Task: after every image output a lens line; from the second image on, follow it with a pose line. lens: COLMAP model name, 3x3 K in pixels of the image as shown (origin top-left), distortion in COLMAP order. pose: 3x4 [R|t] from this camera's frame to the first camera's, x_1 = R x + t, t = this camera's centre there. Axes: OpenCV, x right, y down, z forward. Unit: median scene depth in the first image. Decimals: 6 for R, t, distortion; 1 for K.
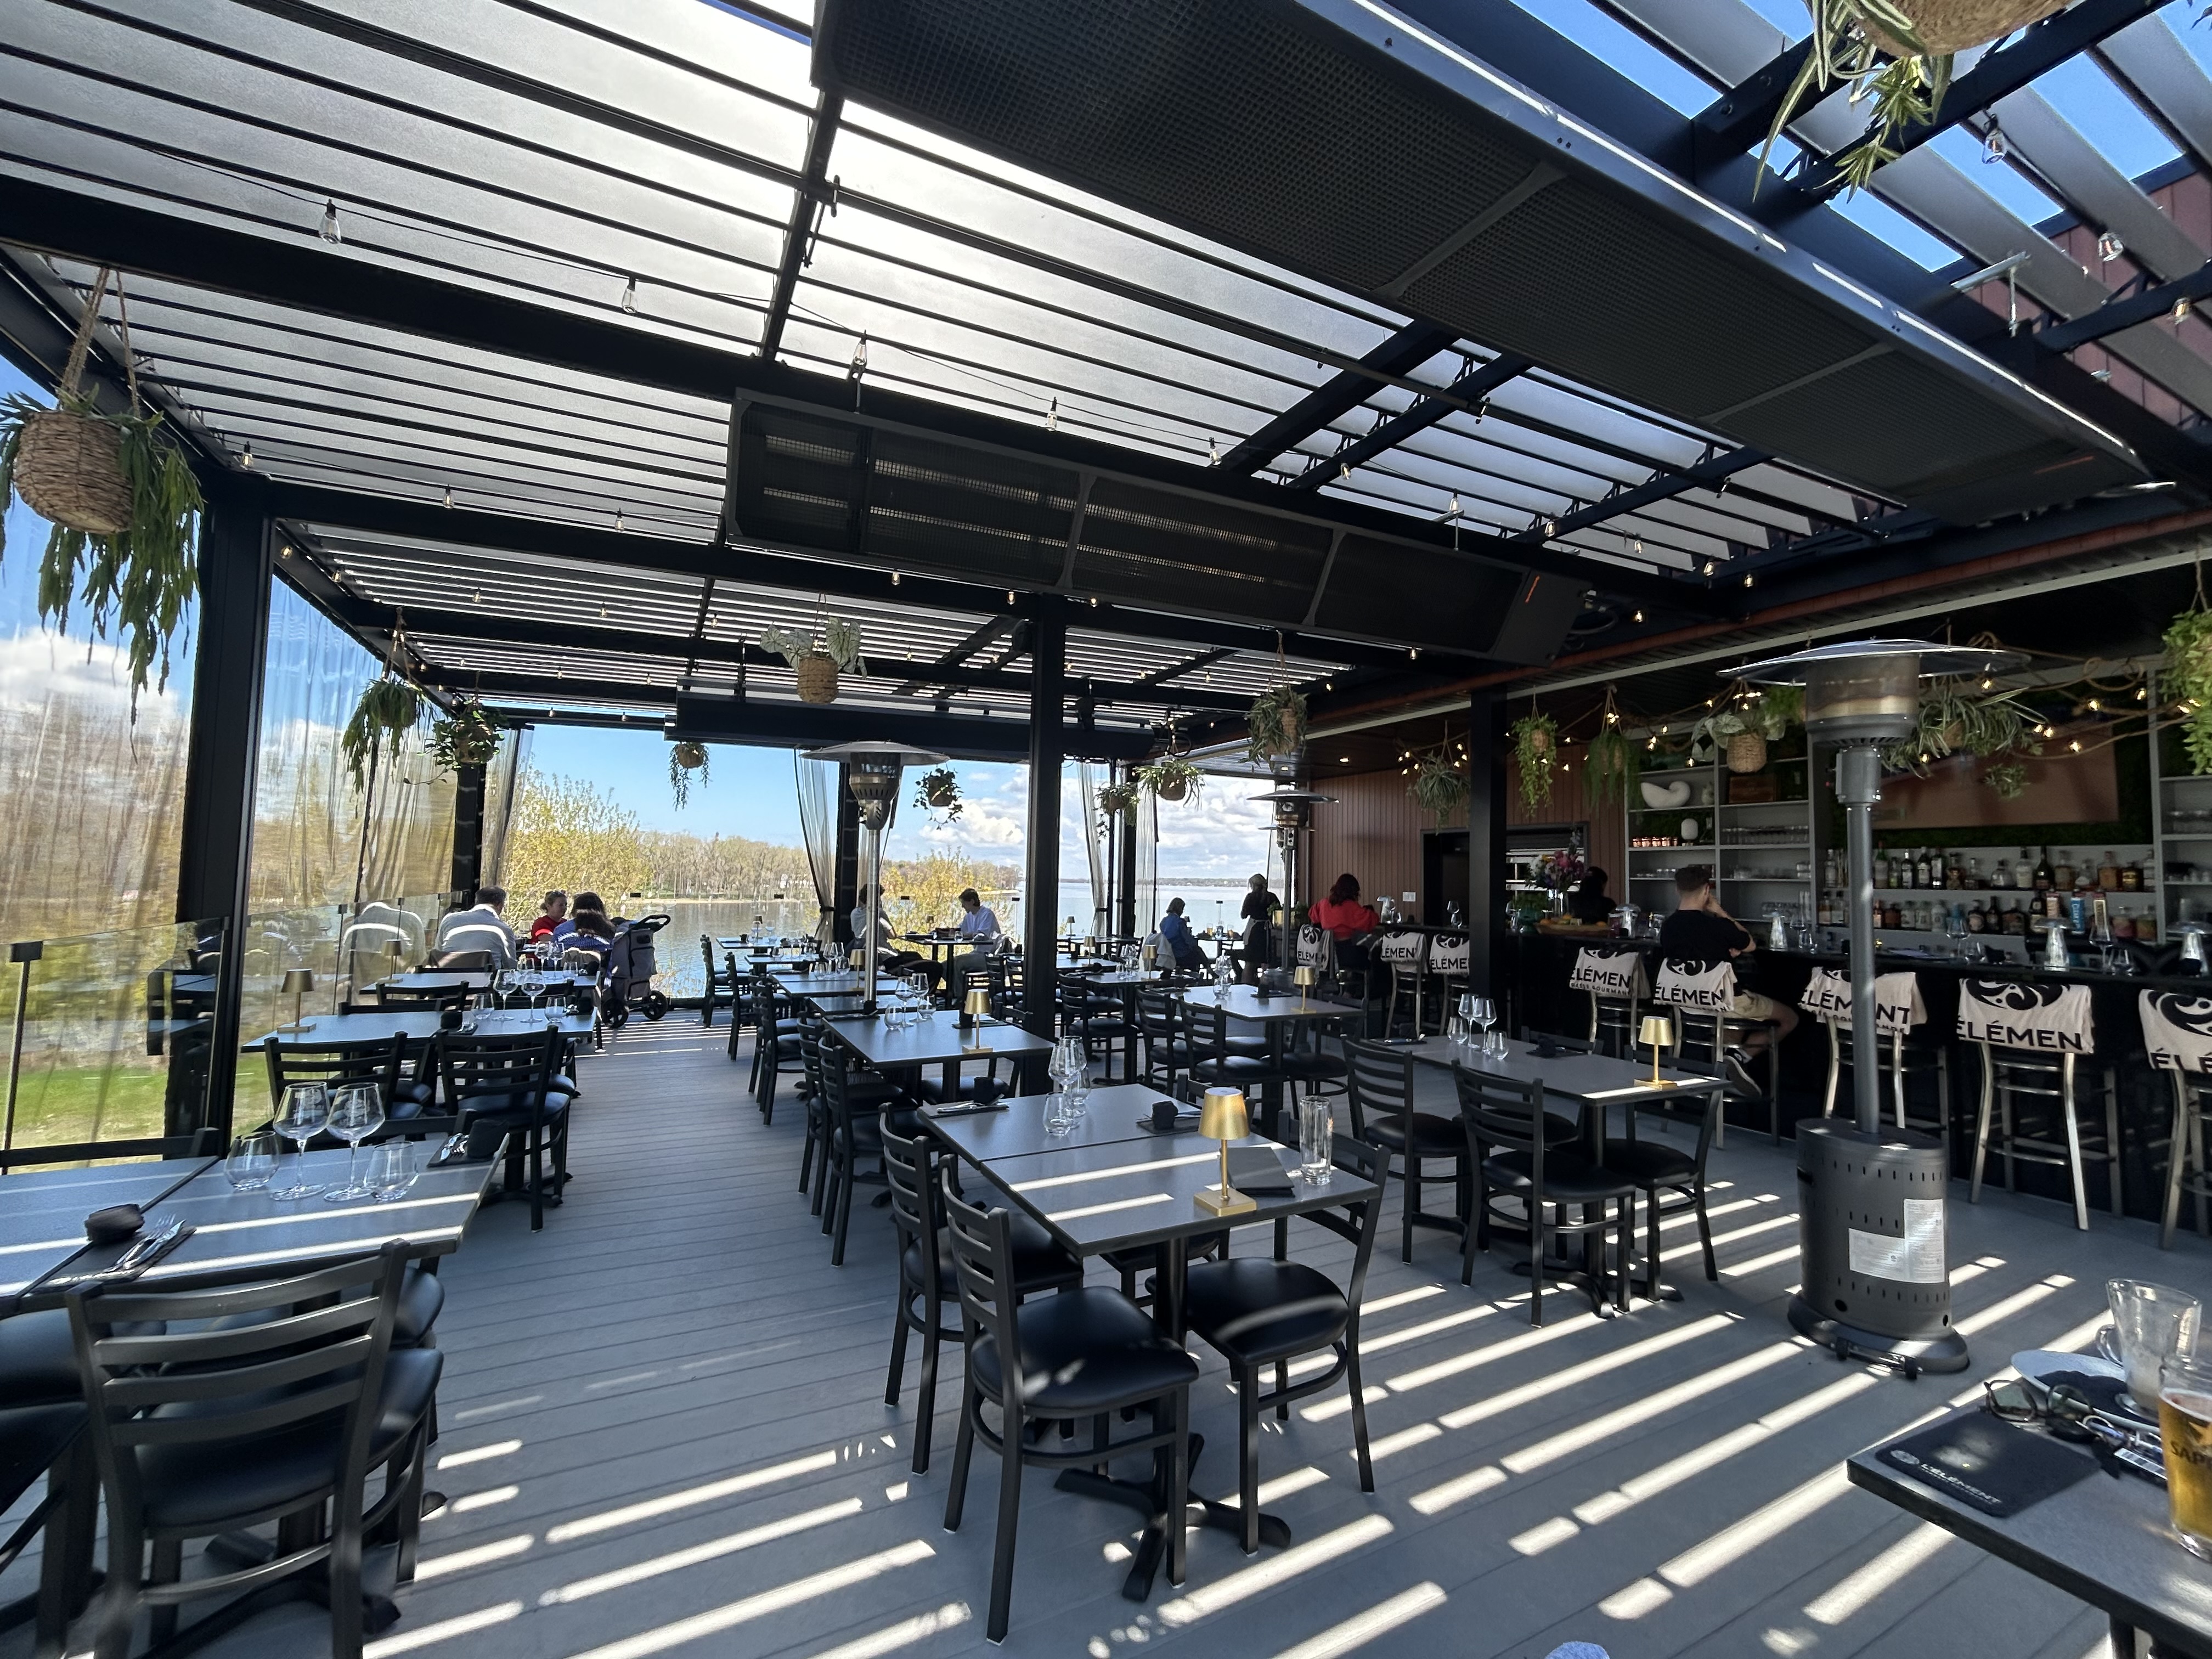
lens RADIAL K [[886.8, 0, 1106.0], [0, 886.8, 829.5], [0, 0, 1]] dist [0.000320, 0.000009]
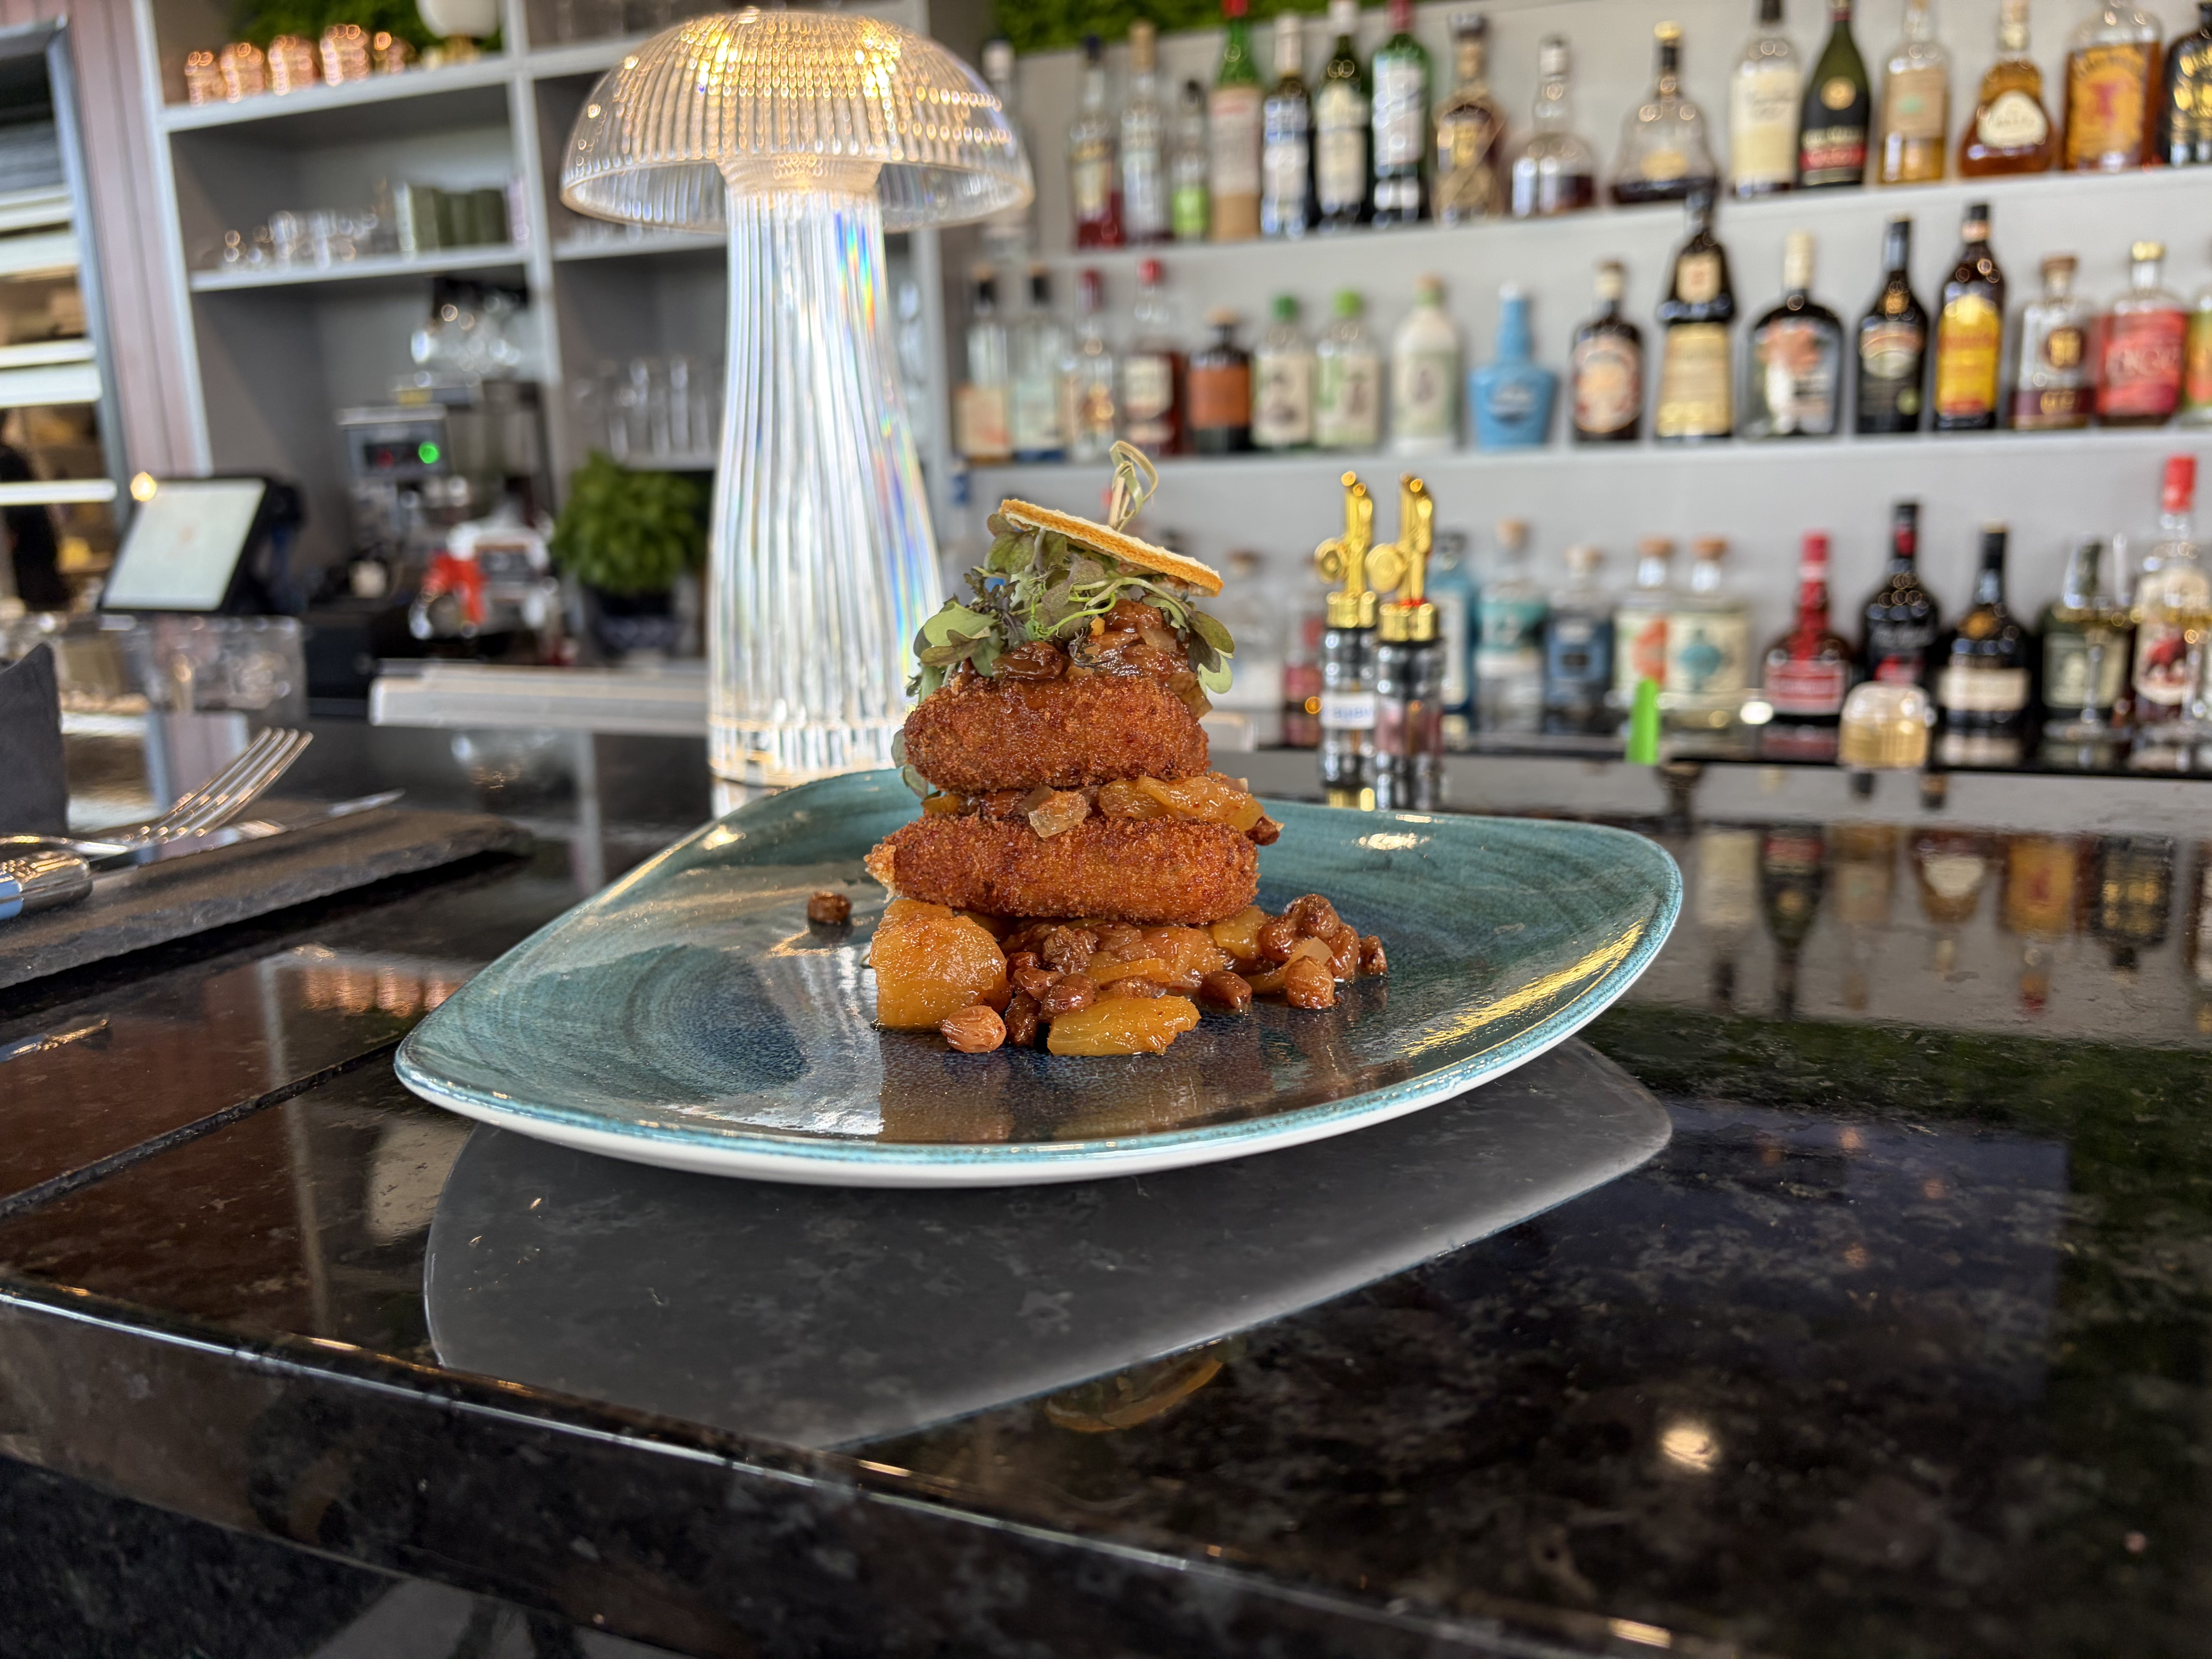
lens RADIAL K [[1686.1, 0, 1106.0], [0, 1686.1, 829.5], [0, 0, 1]] dist [0.007590, 0.004015]
pose [[0.768992, -0.191465, 0.609912, 0.648413], [0.006710, 0.956458, 0.291794, 0.084436], [-0.639223, -0.220295, 0.736793, 0.748385]]
